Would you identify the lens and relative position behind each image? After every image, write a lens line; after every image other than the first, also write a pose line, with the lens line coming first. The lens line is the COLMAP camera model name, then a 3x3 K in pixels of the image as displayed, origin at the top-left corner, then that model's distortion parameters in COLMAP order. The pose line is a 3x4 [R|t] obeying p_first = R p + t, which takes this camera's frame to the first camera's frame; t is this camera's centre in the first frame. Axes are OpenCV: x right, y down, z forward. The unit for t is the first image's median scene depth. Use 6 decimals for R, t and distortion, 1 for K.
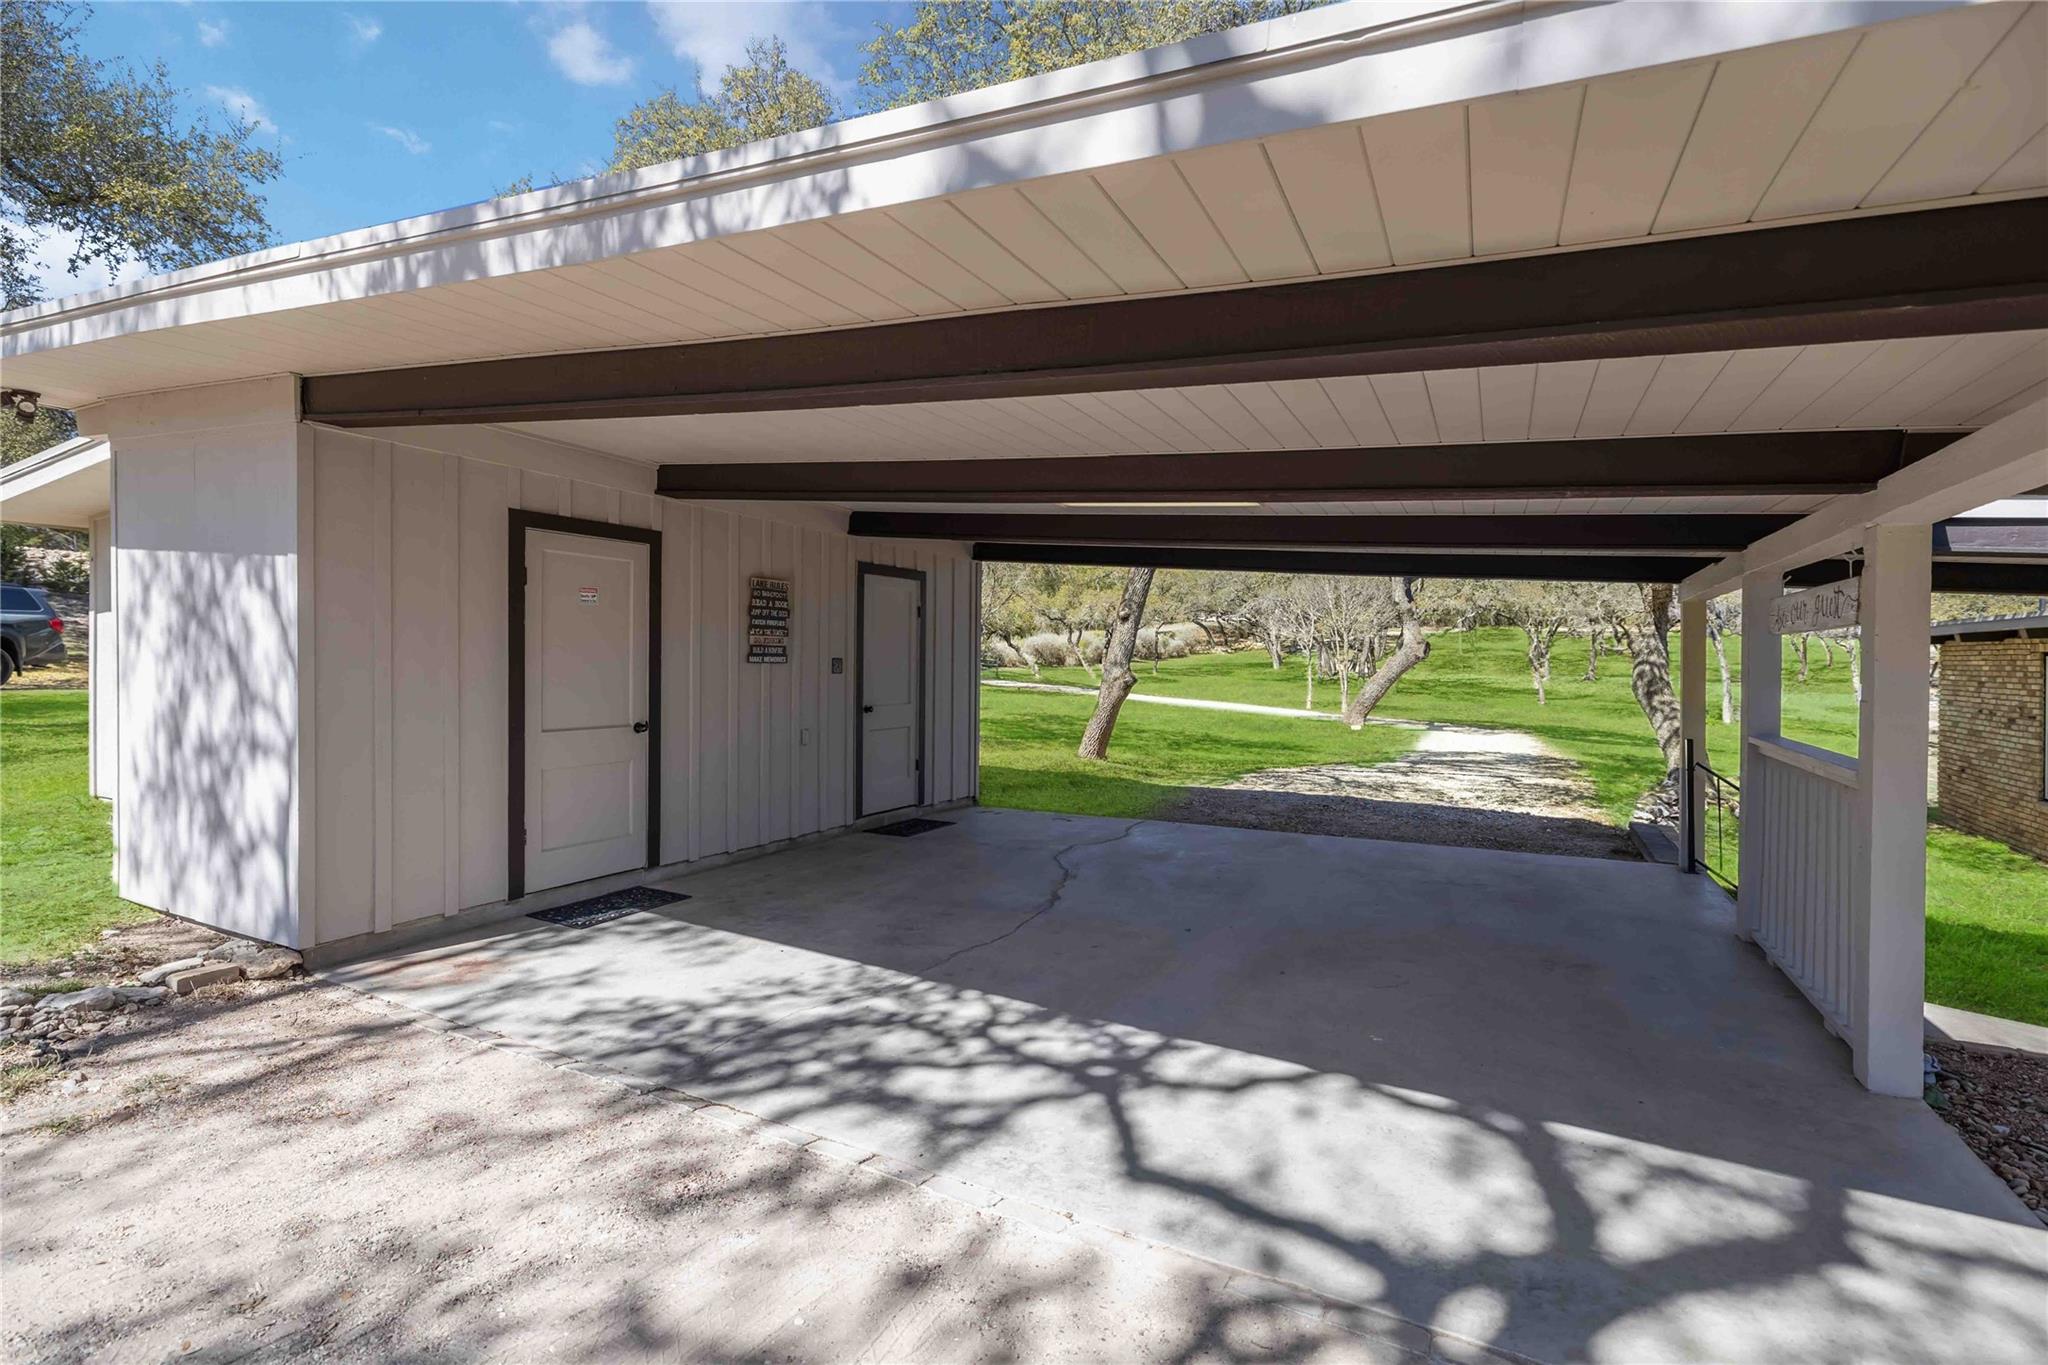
lens RADIAL K [[944.6, 0, 1061.6], [0, 944.6, 655.2], [0, 0, 1]] dist [-0.015191, 0.001116]
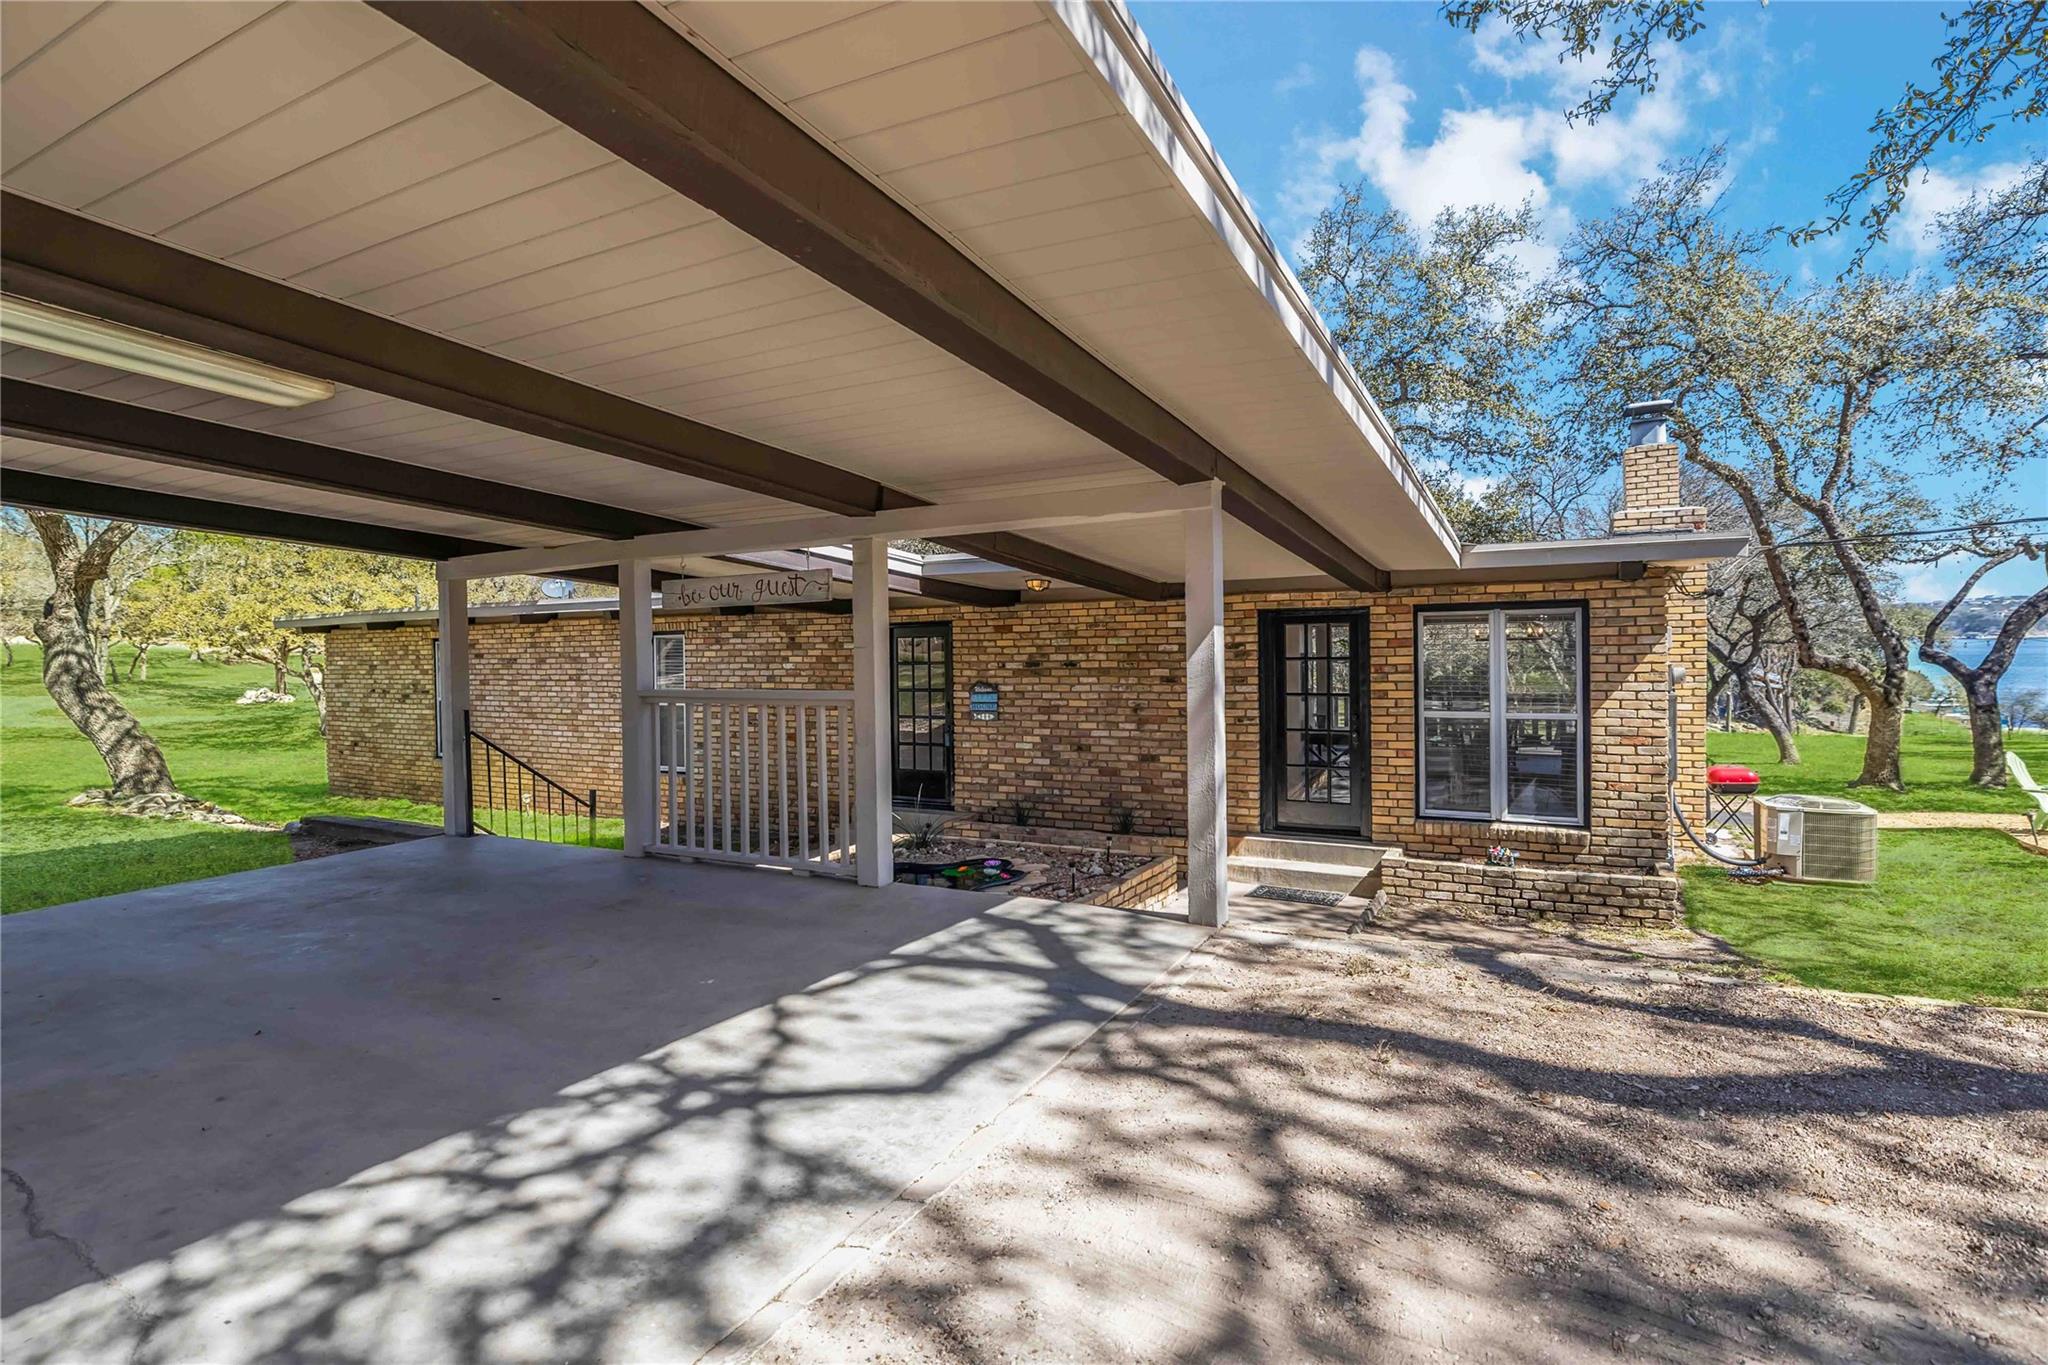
lens RADIAL K [[944.6, 0, 1040.1], [0, 944.6, 649.2], [0, 0, 1]] dist [-0.015191, 0.001116]
pose [[0.034216, -0.011815, 0.999345, -0.791159], [0.014922, 0.999825, 0.011309, 0.040152], [-0.999303, 0.014526, 0.034386, 0.683924]]
